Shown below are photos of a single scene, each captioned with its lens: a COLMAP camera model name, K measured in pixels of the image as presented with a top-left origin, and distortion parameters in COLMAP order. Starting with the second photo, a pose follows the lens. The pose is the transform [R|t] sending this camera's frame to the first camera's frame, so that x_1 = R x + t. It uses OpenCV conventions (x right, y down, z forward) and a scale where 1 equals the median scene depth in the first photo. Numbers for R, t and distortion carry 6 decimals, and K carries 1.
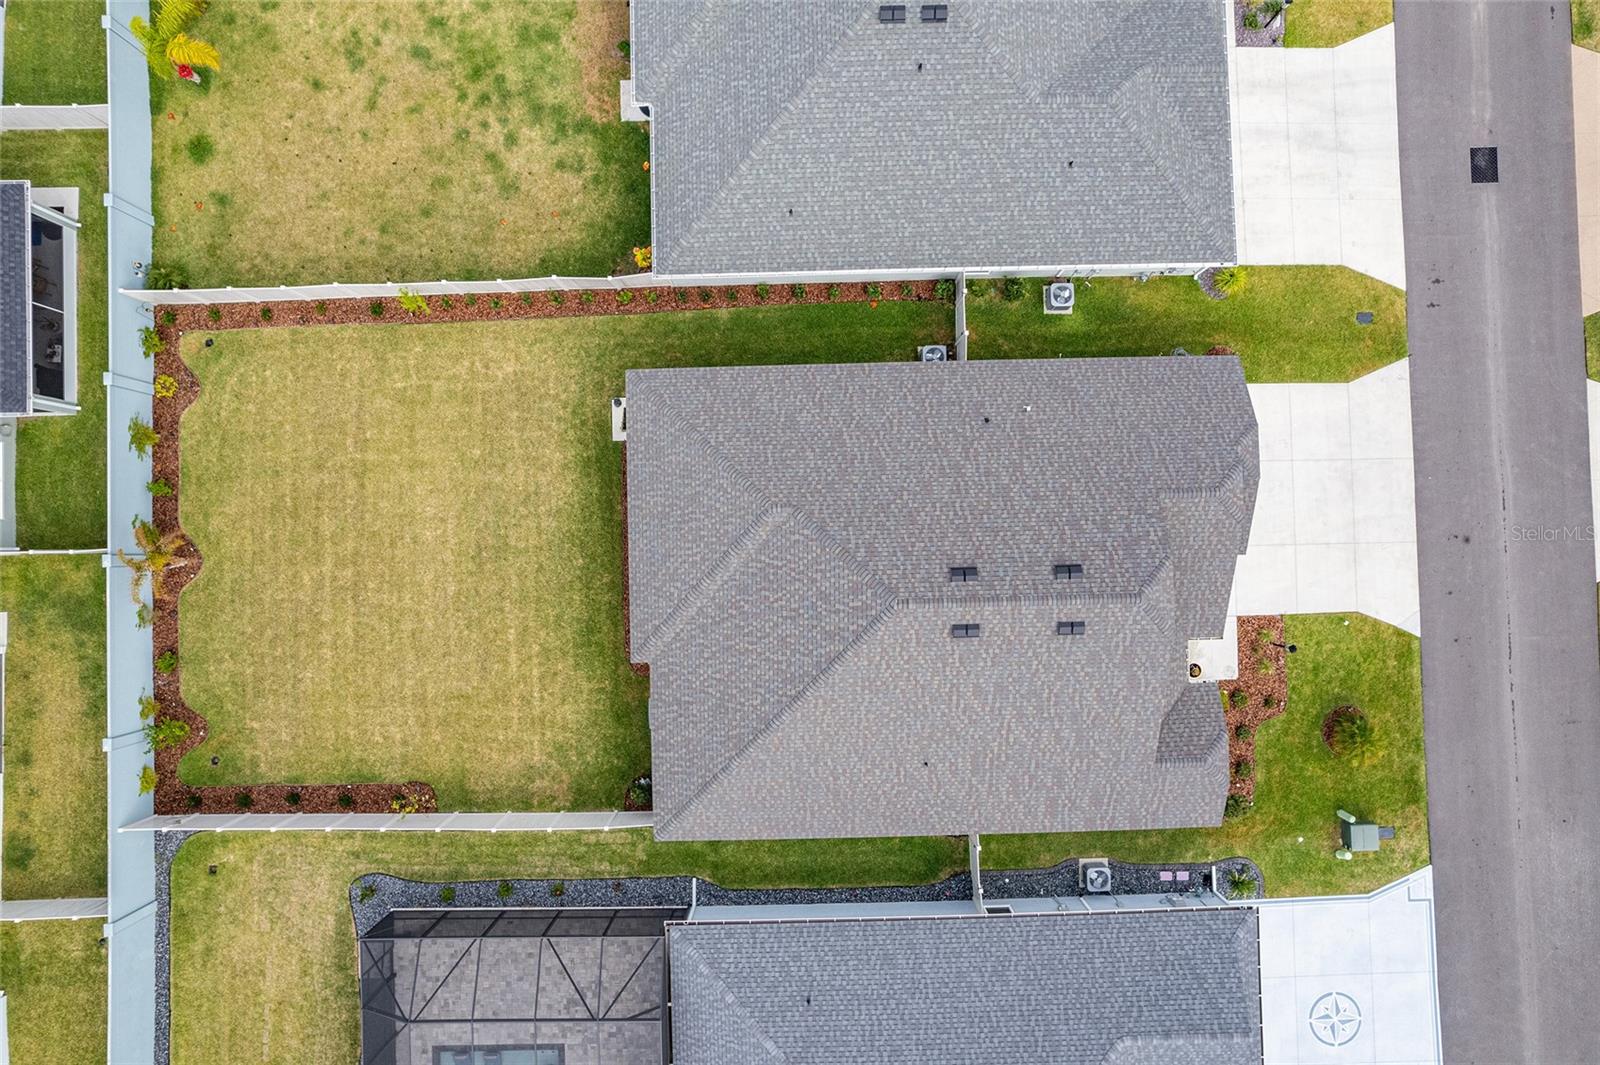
lens RADIAL K [[1023.7, 0, 802.6], [0, 1023.7, 531.0], [0, 0, 1]] dist [-0.080207, 0.072210]
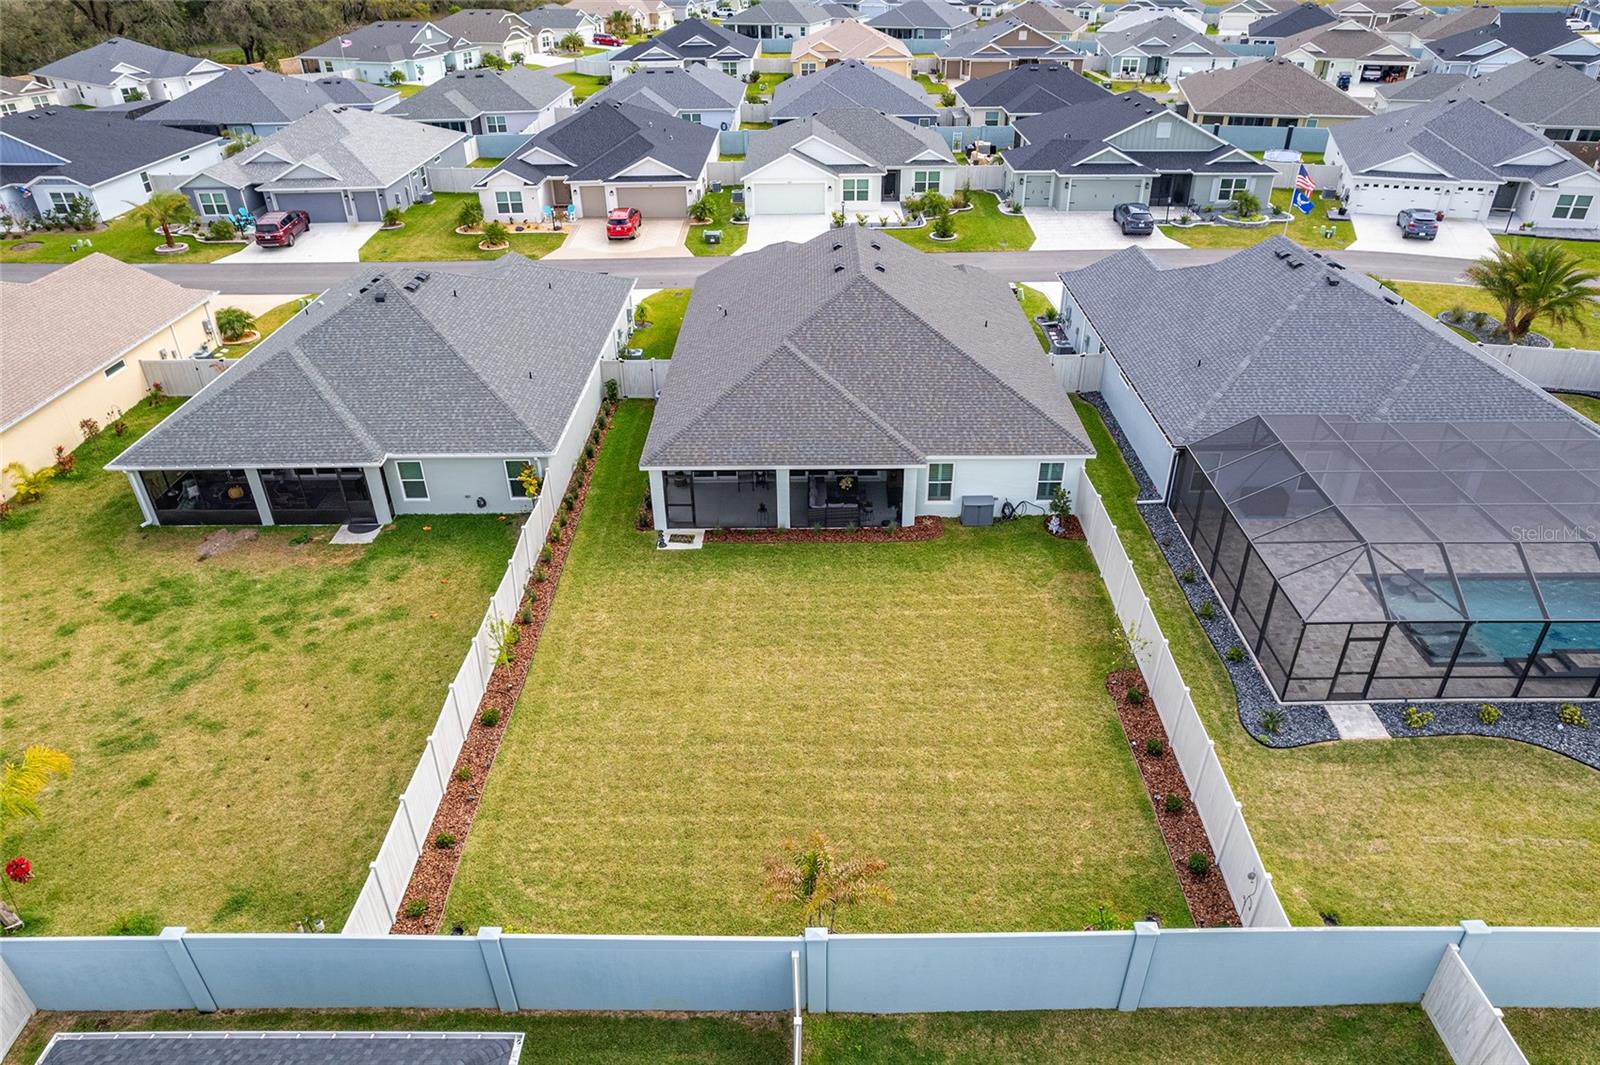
lens RADIAL K [[1023.7, 0, 802.6], [0, 1023.7, 531.0], [0, 0, 1]] dist [-0.080207, 0.072210]
pose [[0.029483, -0.513158, 0.857788, -0.991739], [0.999488, 0.025838, -0.018897, 0.024332], [-0.012466, 0.857905, 0.513656, 0.489424]]
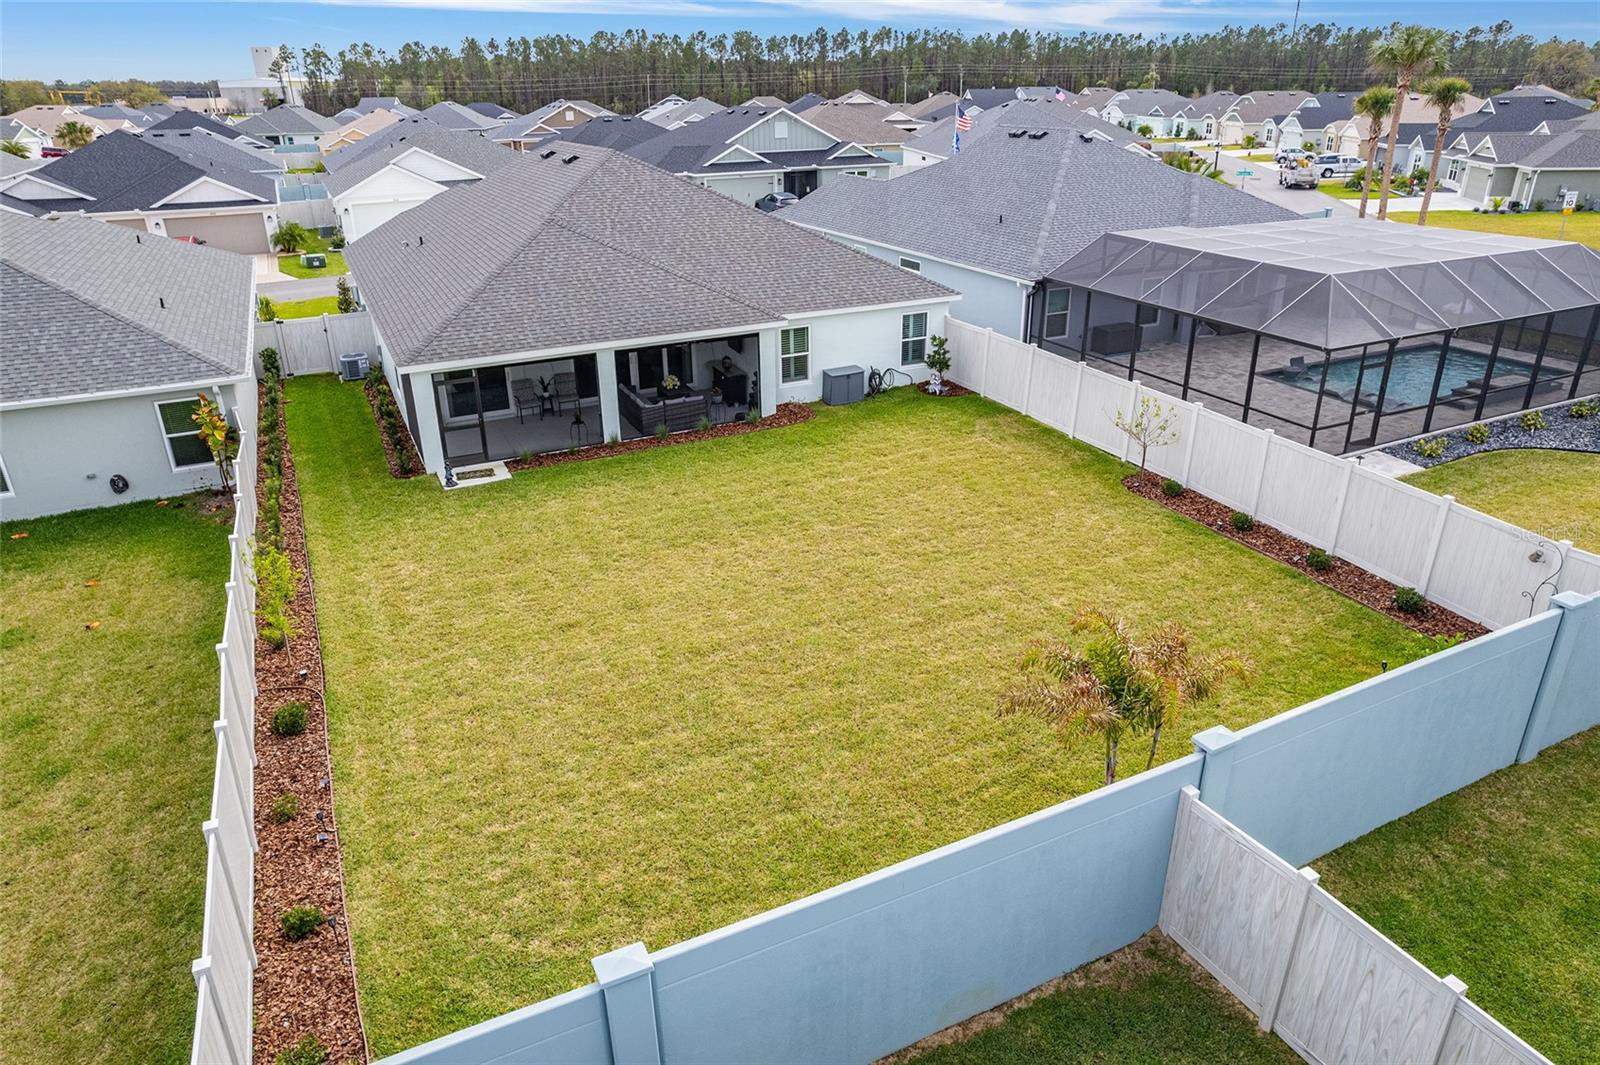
lens RADIAL K [[1023.7, 0, 802.6], [0, 1023.7, 531.0], [0, 0, 1]] dist [-0.080207, 0.072210]
pose [[-0.423034, -0.350165, 0.835719, -0.815861], [0.906107, -0.159911, 0.391662, -0.179076], [-0.003506, 0.922937, 0.384934, 0.775612]]
